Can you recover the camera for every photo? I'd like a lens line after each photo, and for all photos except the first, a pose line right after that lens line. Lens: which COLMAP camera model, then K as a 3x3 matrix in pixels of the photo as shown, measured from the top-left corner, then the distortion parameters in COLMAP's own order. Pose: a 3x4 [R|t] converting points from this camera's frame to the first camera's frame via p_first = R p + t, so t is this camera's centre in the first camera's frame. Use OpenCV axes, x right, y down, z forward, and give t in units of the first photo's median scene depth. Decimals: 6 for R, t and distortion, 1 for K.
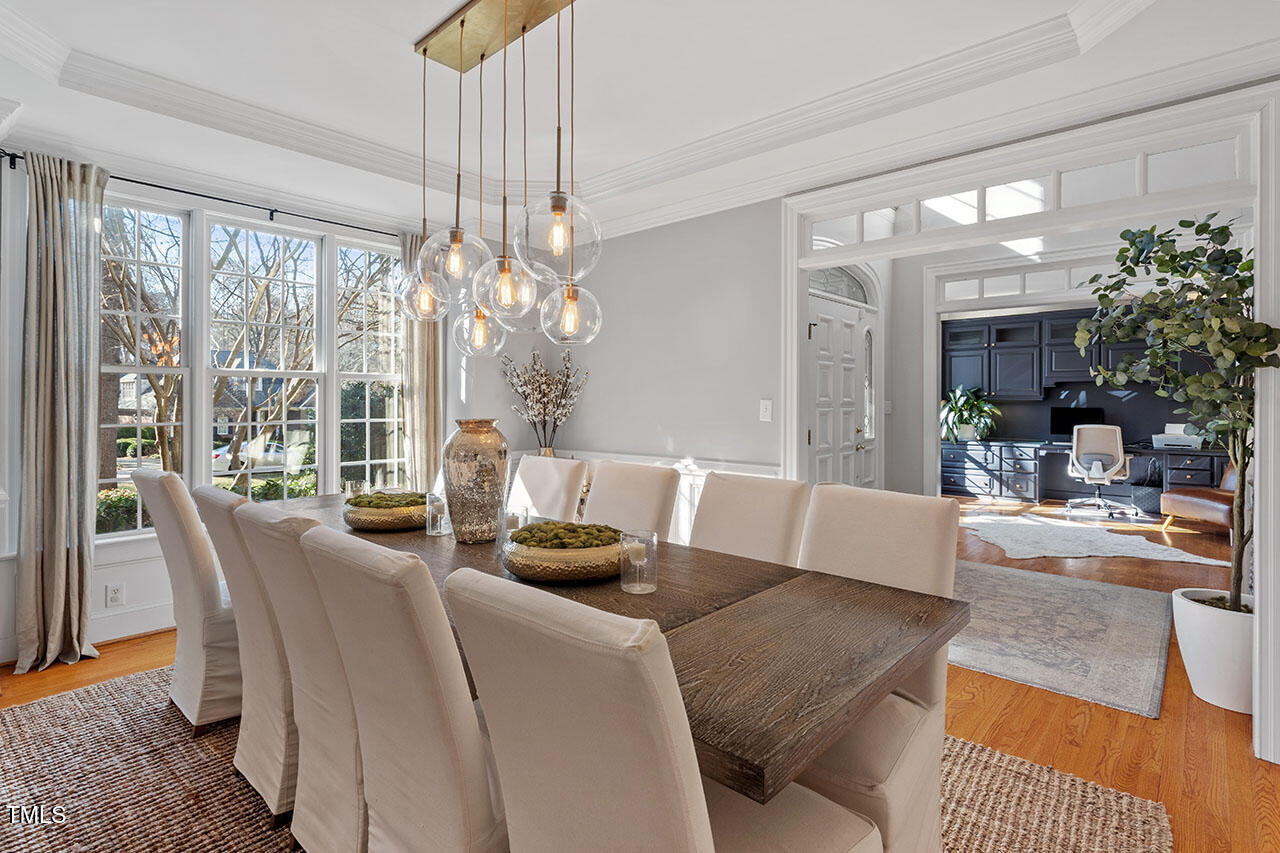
lens RADIAL K [[616.6, 0, 629.0], [0, 616.6, 398.6], [0, 0, 1]] dist [-0.003112, 0.001284]
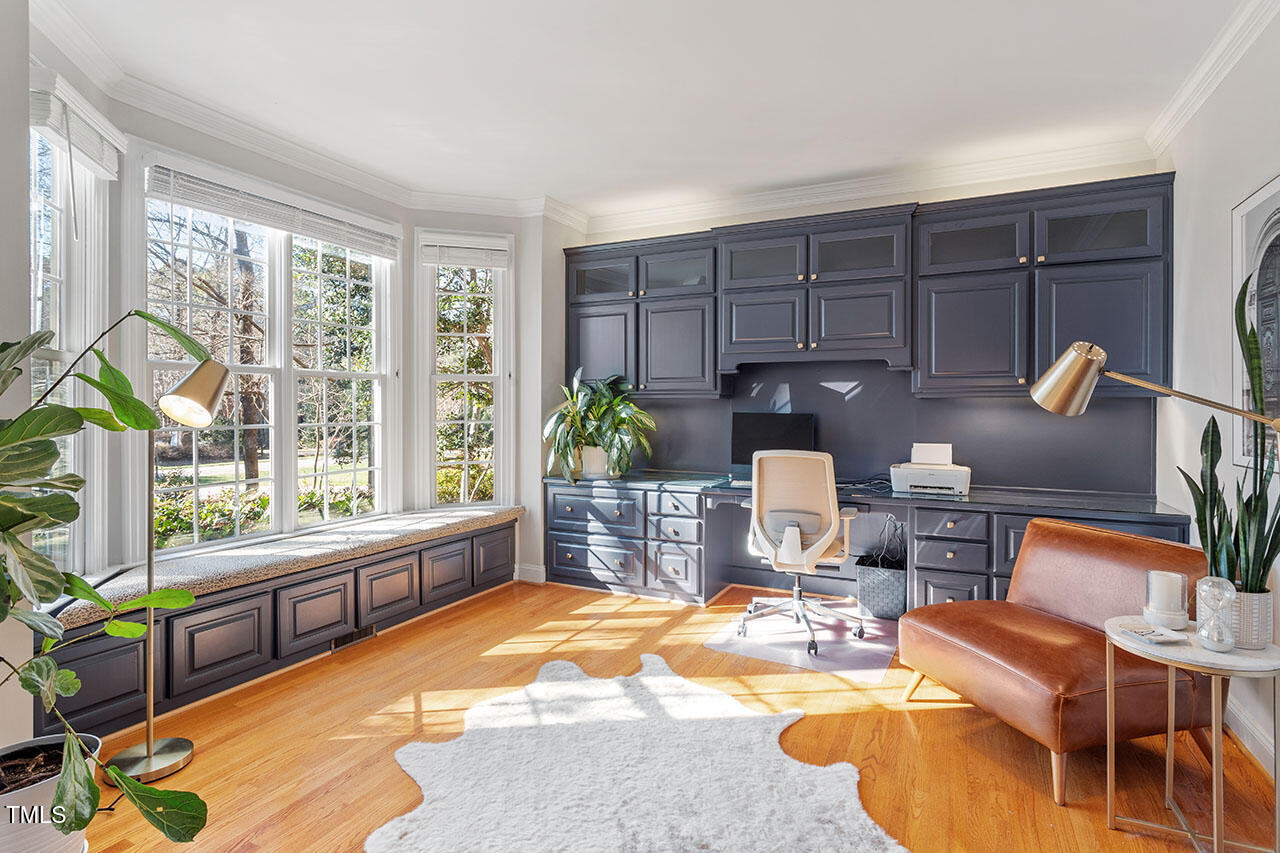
lens RADIAL K [[651.9, 0, 640.3], [0, 651.9, 407.5], [0, 0, 1]] dist [0.002824, 0.003052]
pose [[0.951927, 0.000435, 0.306325, 0.477722], [-0.002520, 0.999976, 0.006412, 0.006845], [-0.306315, -0.006876, 0.951905, 0.538935]]
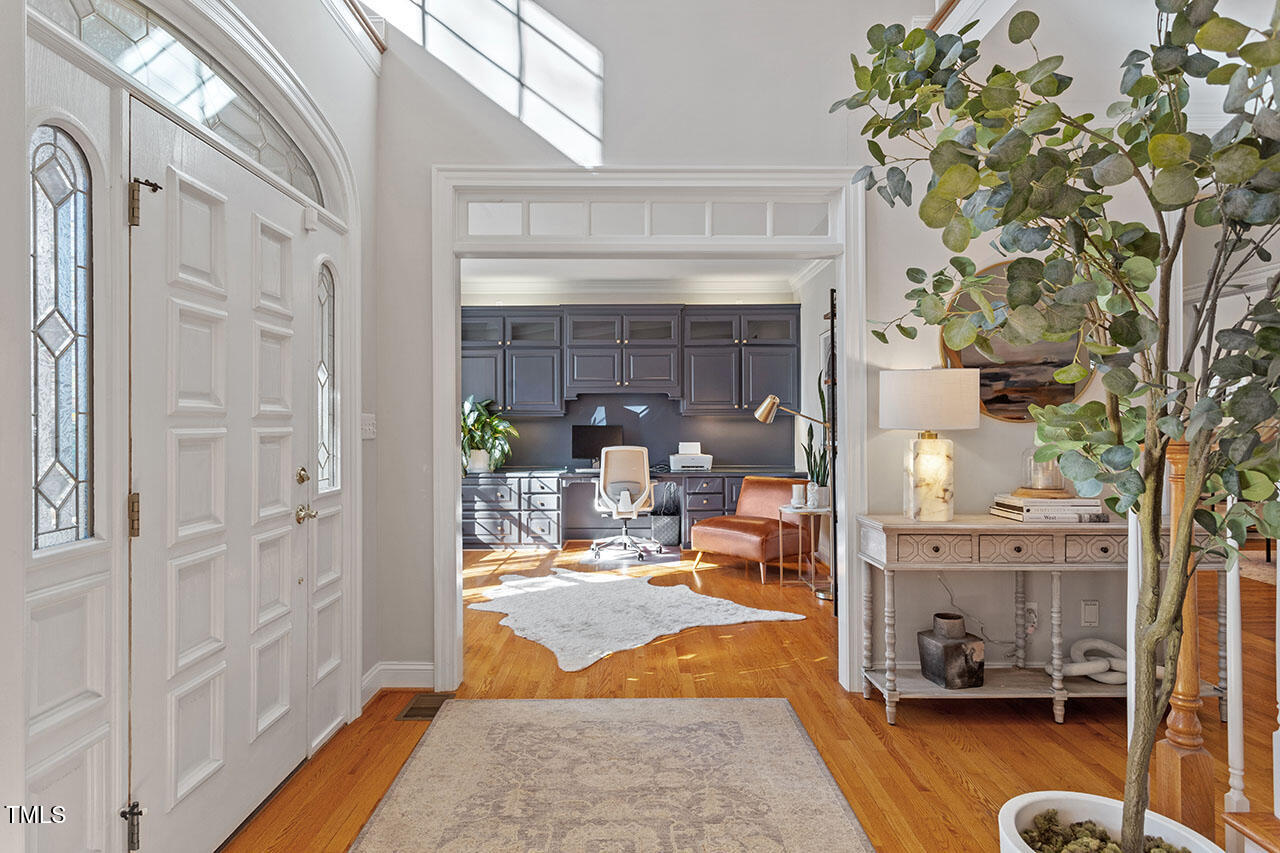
lens RADIAL K [[697.0, 0, 633.5], [0, 697.0, 421.1], [0, 0, 1]] dist [-0.004109, 0.000201]
pose [[0.729415, -0.003376, 0.684064, 0.134224], [0.001551, 0.999993, 0.003281, 0.006211], [-0.684070, -0.001332, 0.729415, 0.309529]]
